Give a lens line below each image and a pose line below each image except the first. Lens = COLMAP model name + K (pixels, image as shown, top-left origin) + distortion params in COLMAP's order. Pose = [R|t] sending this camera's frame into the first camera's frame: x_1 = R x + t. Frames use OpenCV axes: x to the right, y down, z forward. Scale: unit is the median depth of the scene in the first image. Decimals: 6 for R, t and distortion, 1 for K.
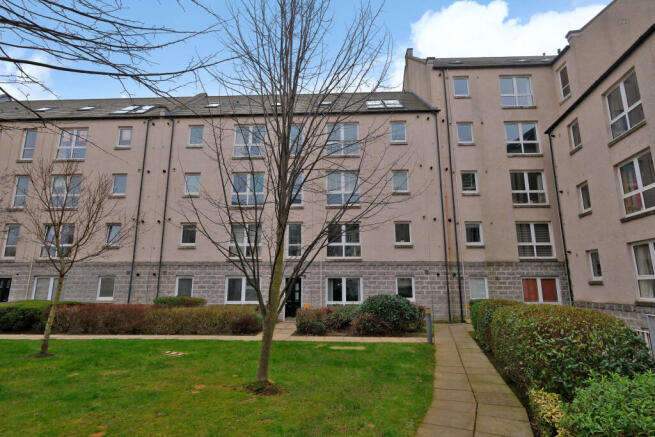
lens RADIAL K [[333.8, 0, 327.5], [0, 333.8, 218.5], [0, 0, 1]] dist [0.003084, 0.000324]
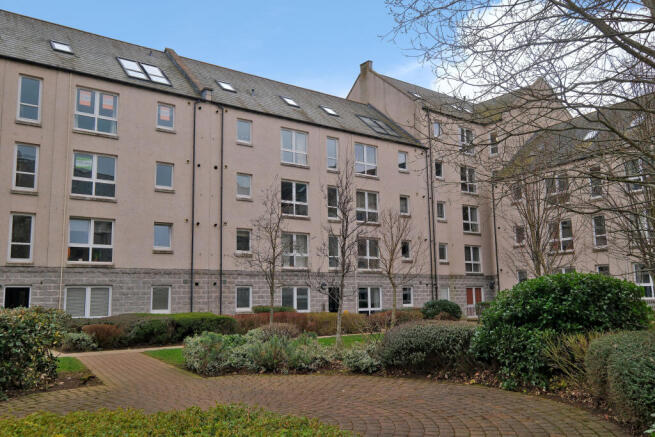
lens RADIAL K [[572.7, 0, 327.5], [0, 572.7, 218.5], [0, 0, 1]] dist [-0.004480, -0.001160]
pose [[0.762961, 0.077229, 0.641814, -1.282416], [-0.104640, 0.994499, 0.004724, -0.047605], [-0.637919, -0.070764, 0.766846, -0.370473]]
